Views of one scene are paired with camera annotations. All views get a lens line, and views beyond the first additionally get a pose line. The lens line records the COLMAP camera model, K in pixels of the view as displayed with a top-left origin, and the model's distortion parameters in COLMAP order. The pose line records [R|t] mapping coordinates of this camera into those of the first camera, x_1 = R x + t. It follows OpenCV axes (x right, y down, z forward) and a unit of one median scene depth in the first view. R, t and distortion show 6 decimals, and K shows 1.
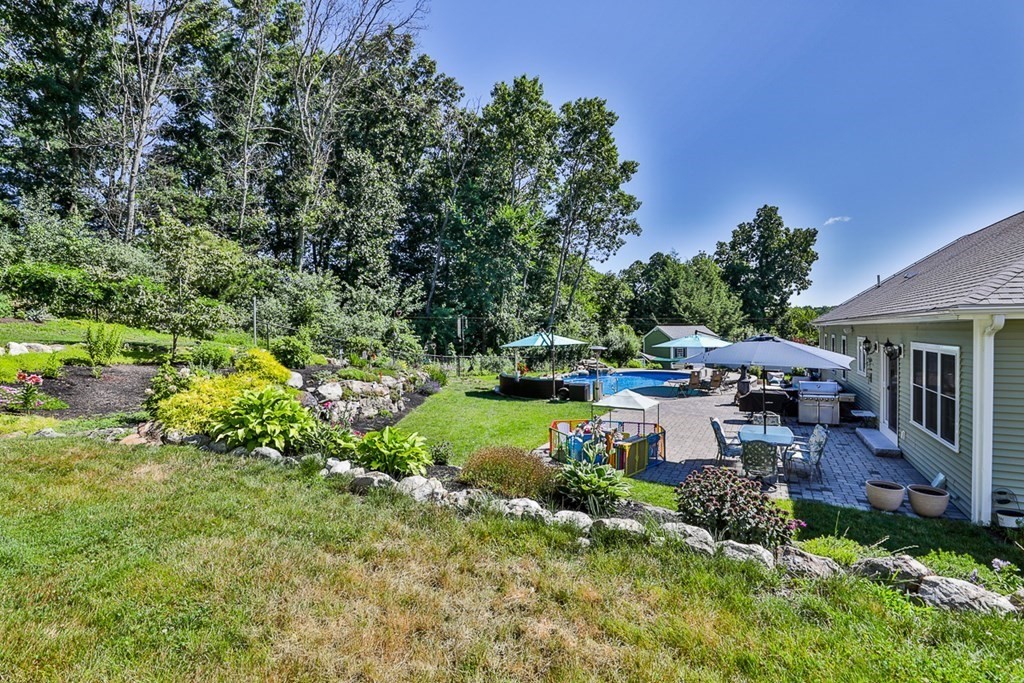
lens RADIAL K [[474.3, 0, 512.0], [0, 474.3, 341.5], [0, 0, 1]] dist [-0.078012, 0.000177]
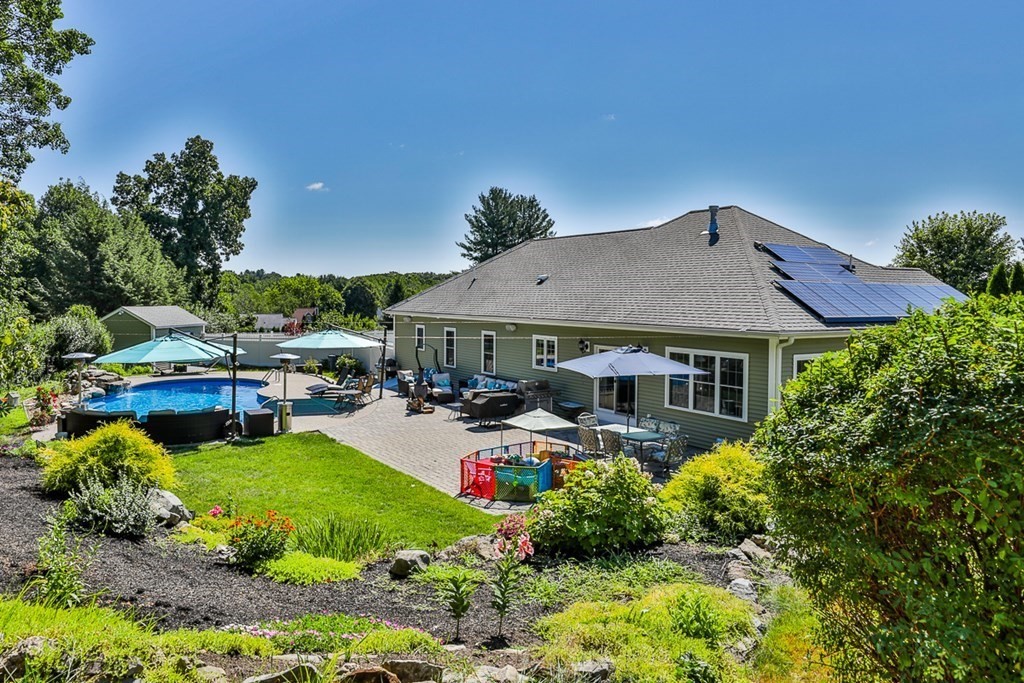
lens RADIAL K [[669.9, 0, 510.9], [0, 669.9, 302.1], [0, 0, 1]] dist [-0.002210, -0.000642]
pose [[0.430260, 0.011516, 0.902631, -0.253464], [0.000231, 0.999917, -0.012867, -0.023720], [-0.902705, 0.005744, 0.430222, 0.114391]]
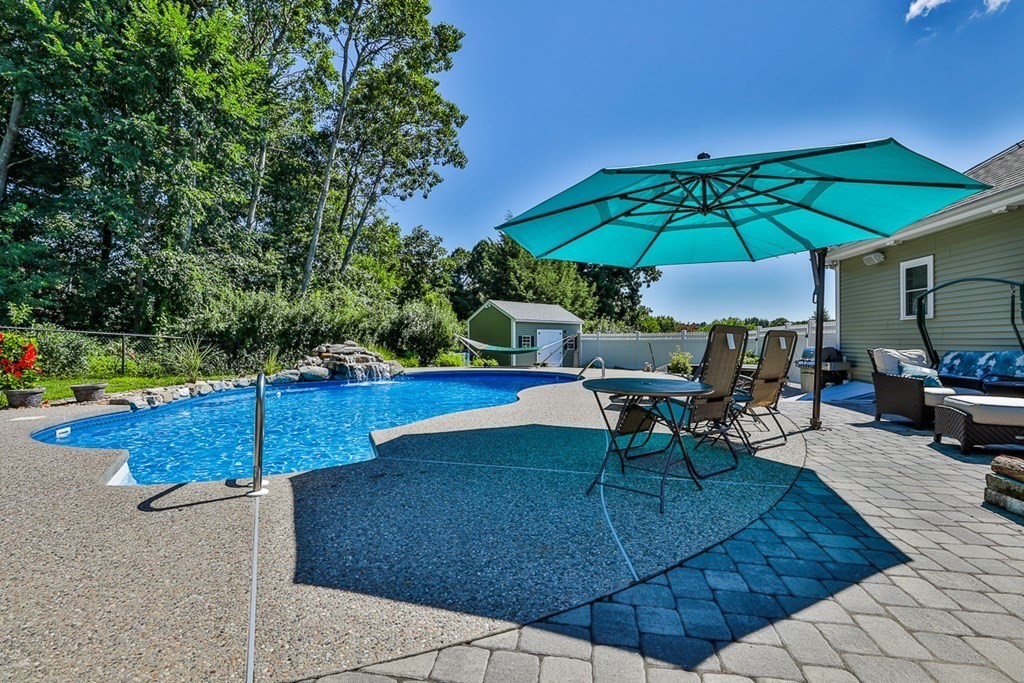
lens RADIAL K [[460.8, 0, 512.0], [0, 460.8, 341.5], [0, 0, 1]] dist [-0.030984, 0.003567]
pose [[0.936881, 0.010563, 0.349489, 0.114033], [-0.000664, 0.999596, -0.028431, 0.033036], [-0.349648, 0.026404, 0.936509, 0.385448]]
